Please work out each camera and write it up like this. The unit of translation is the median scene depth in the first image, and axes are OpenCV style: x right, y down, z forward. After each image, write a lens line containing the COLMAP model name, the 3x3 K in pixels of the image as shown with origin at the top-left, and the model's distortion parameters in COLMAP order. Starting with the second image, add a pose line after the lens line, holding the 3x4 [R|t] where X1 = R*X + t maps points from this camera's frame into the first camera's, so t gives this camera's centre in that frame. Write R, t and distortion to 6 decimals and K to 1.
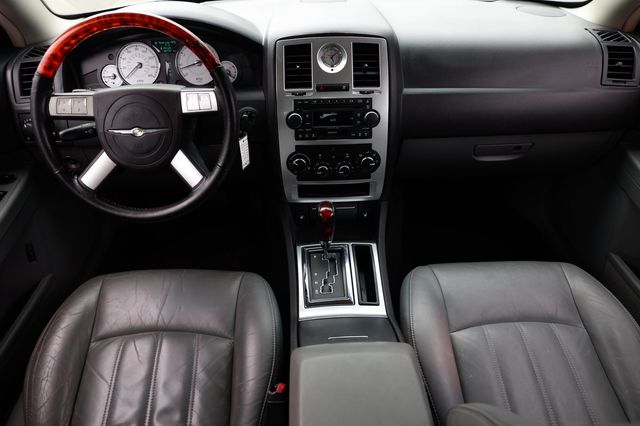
lens RADIAL K [[439.6, 0, 322.8], [0, 439.6, 211.4], [0, 0, 1]] dist [-0.092646, 0.062097]
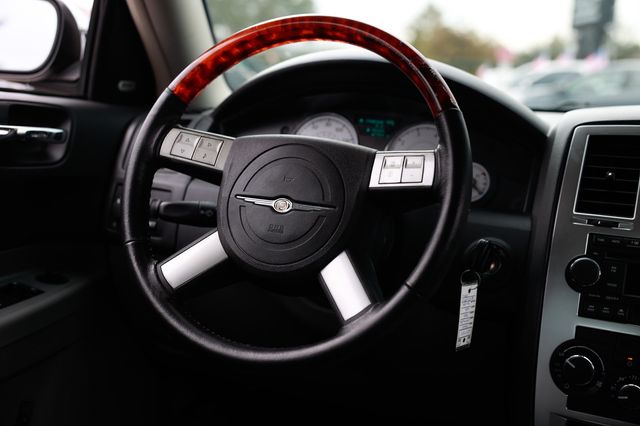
lens RADIAL K [[853.1, 0, 318.9], [0, 853.1, 212.2], [0, 0, 1]] dist [0.062643, 0.000000]
pose [[0.900610, 0.120059, -0.417717, 0.061339], [-0.317802, 0.837523, -0.444473, 0.257636], [0.296485, 0.533048, 0.792437, 0.135361]]
